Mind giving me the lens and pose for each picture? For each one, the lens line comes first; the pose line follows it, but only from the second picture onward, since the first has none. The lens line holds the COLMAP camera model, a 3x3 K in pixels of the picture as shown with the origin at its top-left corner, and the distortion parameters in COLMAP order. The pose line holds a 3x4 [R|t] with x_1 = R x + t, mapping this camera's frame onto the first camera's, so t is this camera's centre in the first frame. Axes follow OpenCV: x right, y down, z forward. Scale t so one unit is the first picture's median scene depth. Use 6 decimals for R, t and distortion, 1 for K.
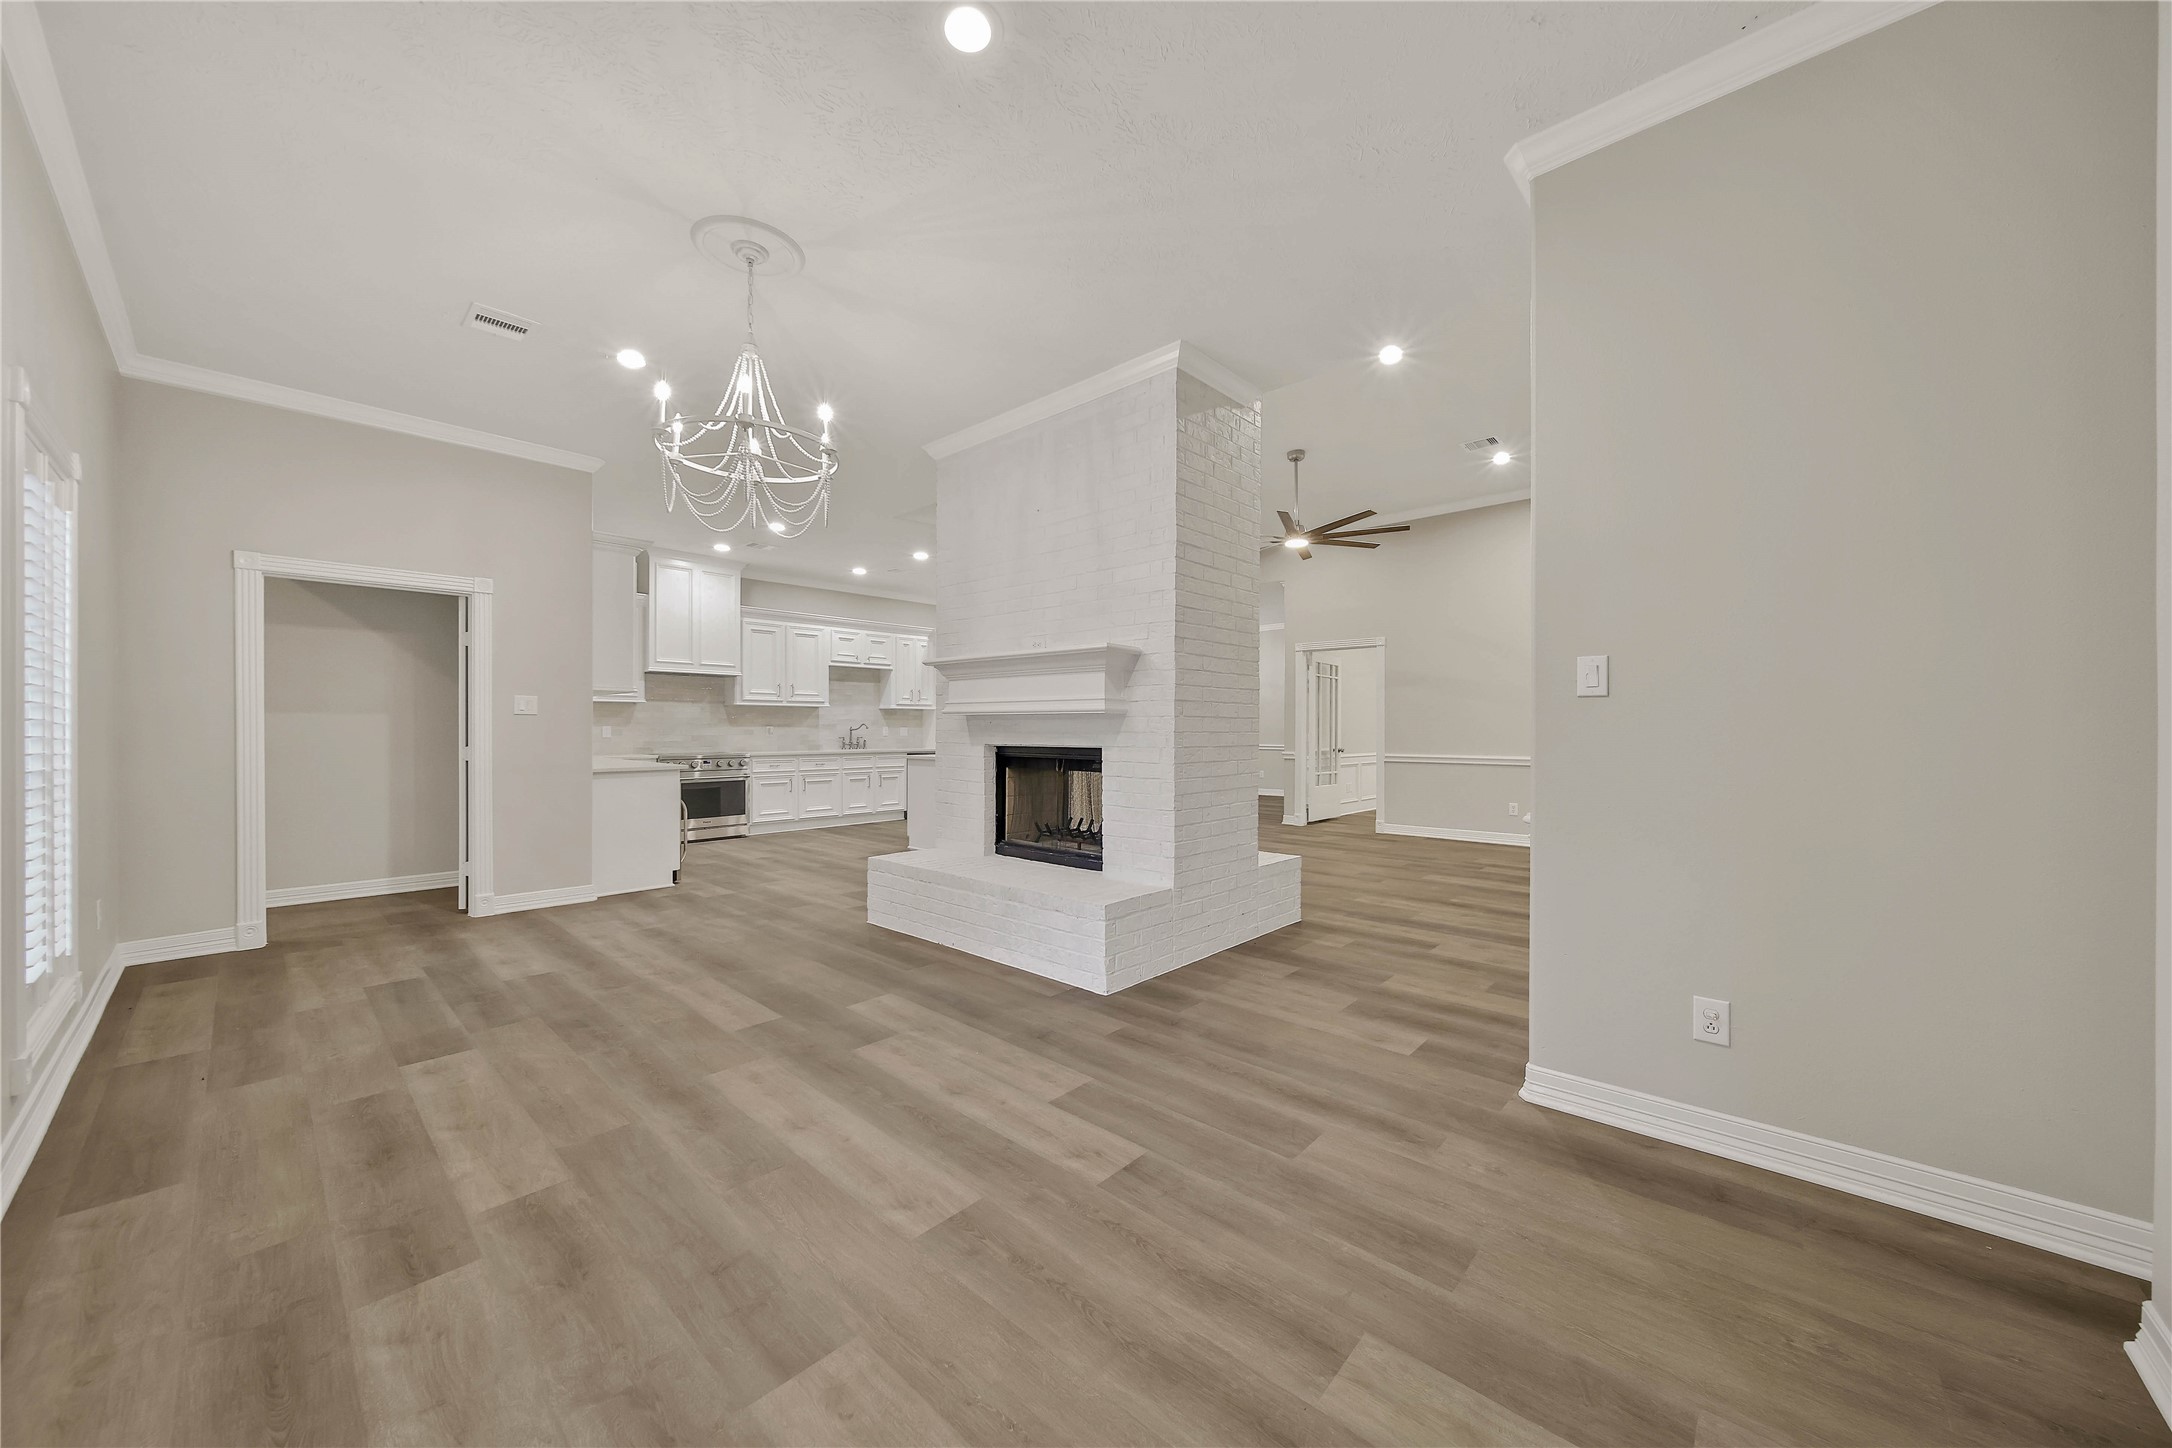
lens RADIAL K [[768.1, 0, 1090.7], [0, 768.1, 727.0], [0, 0, 1]] dist [0.006102, -0.001309]
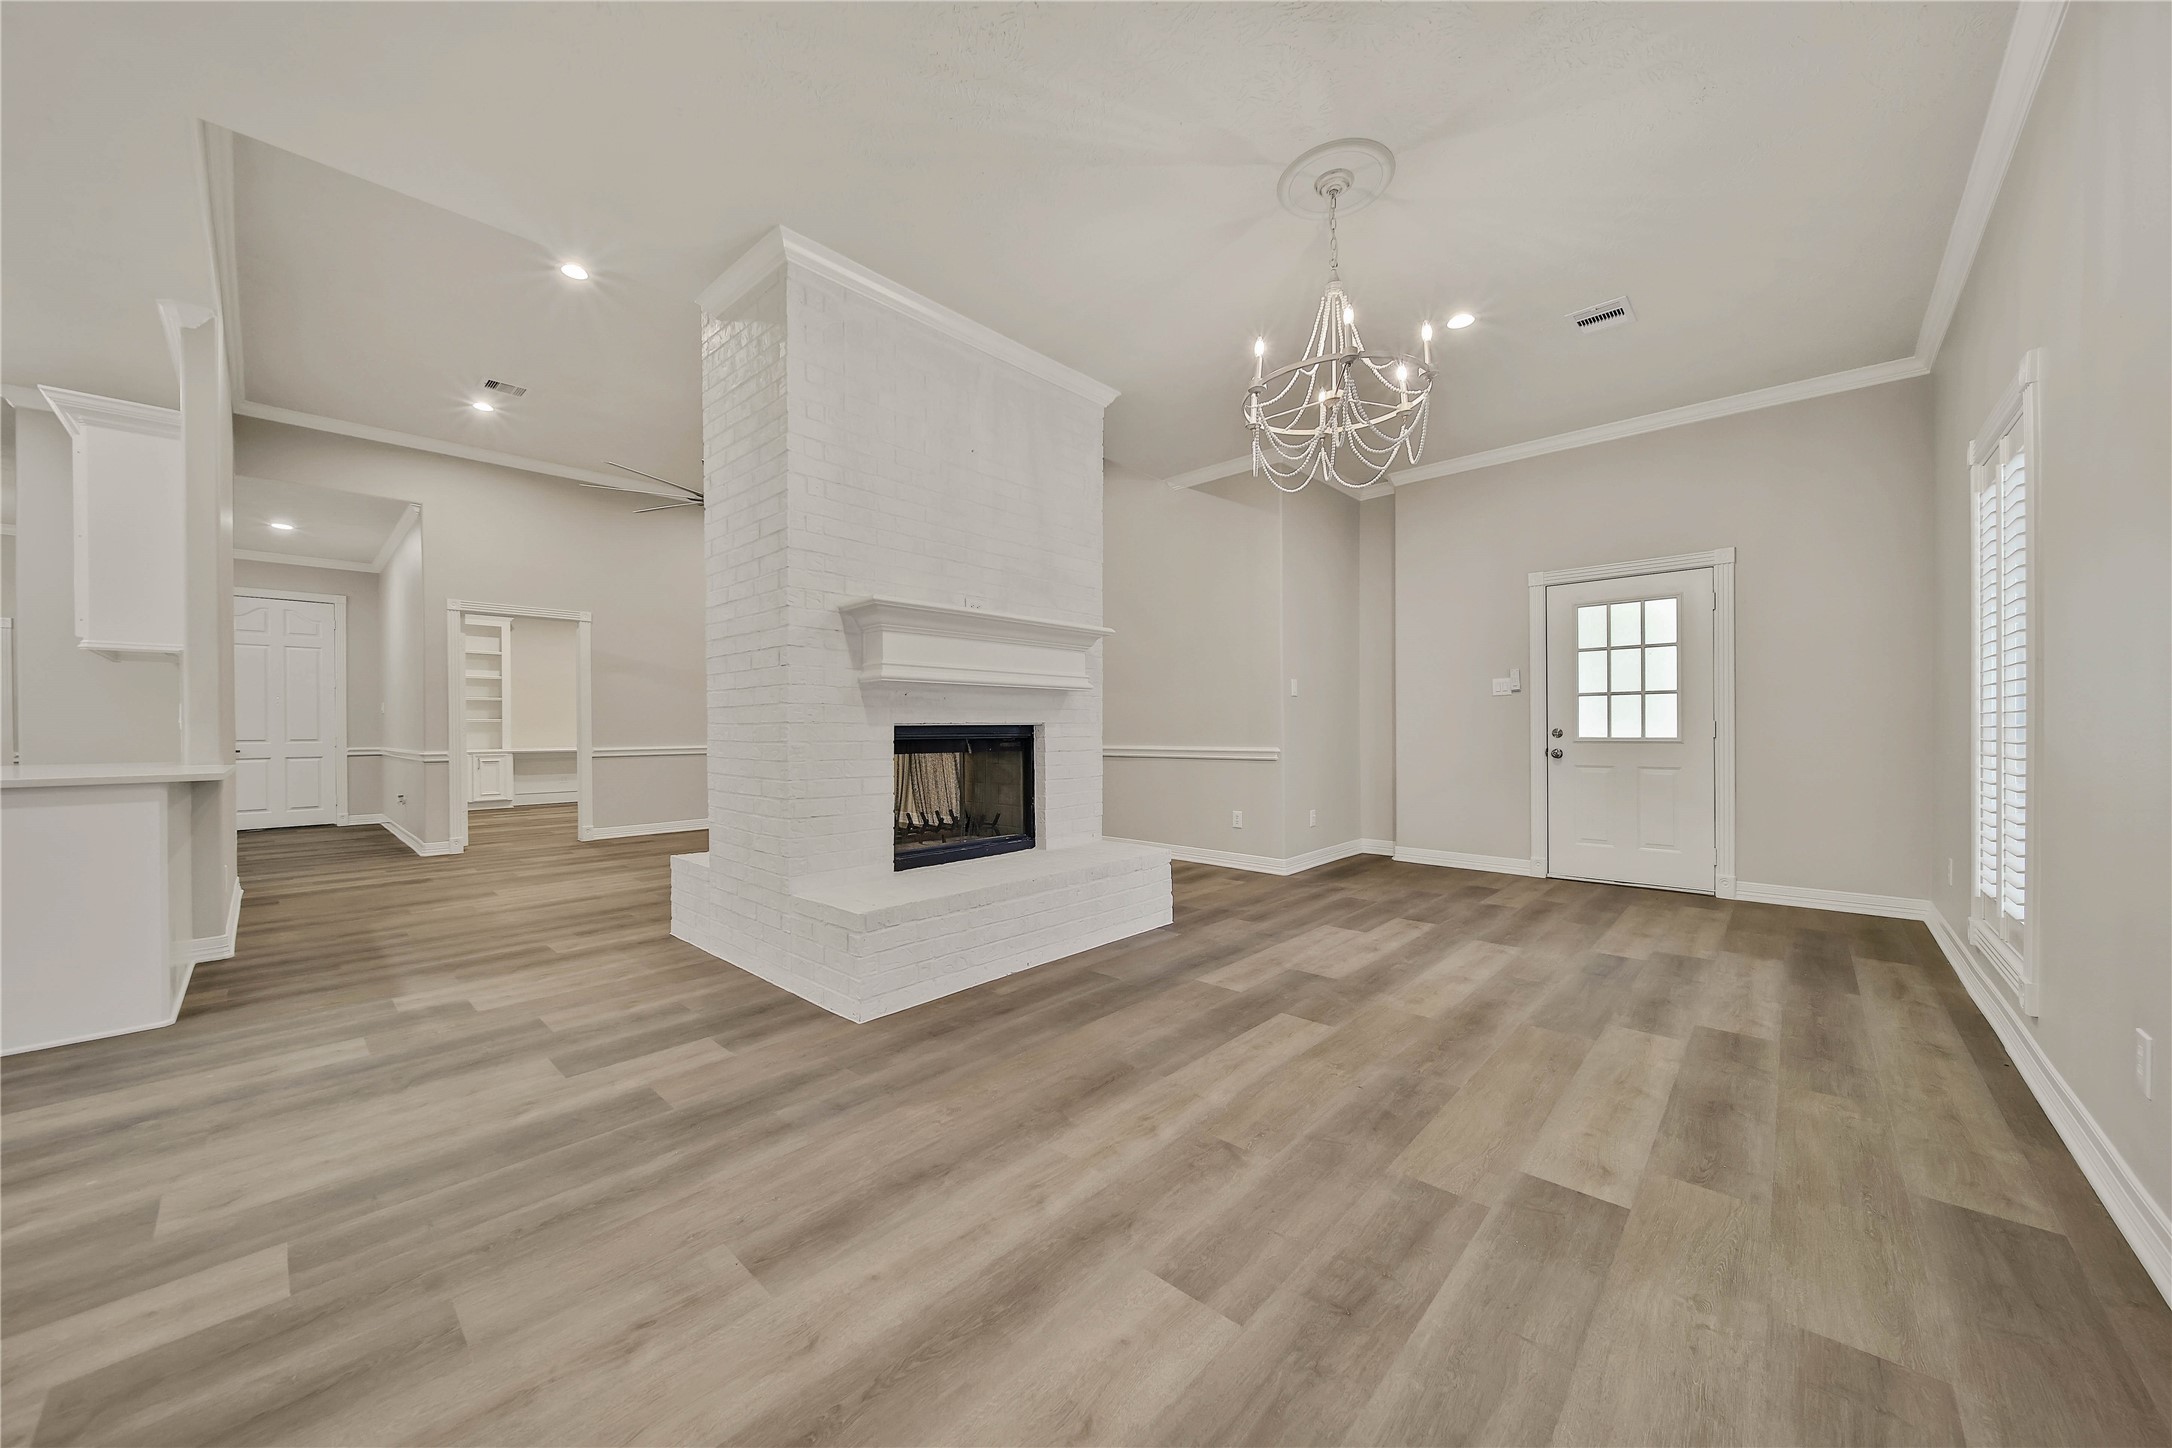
lens RADIAL K [[768.1, 0, 1081.7], [0, 768.1, 730.4], [0, 0, 1]] dist [0.006102, -0.001309]
pose [[0.008491, -0.002464, 0.999961, -1.448046], [0.005183, 0.999984, 0.002420, 0.049318], [-0.999951, 0.005163, 0.008503, 1.366102]]
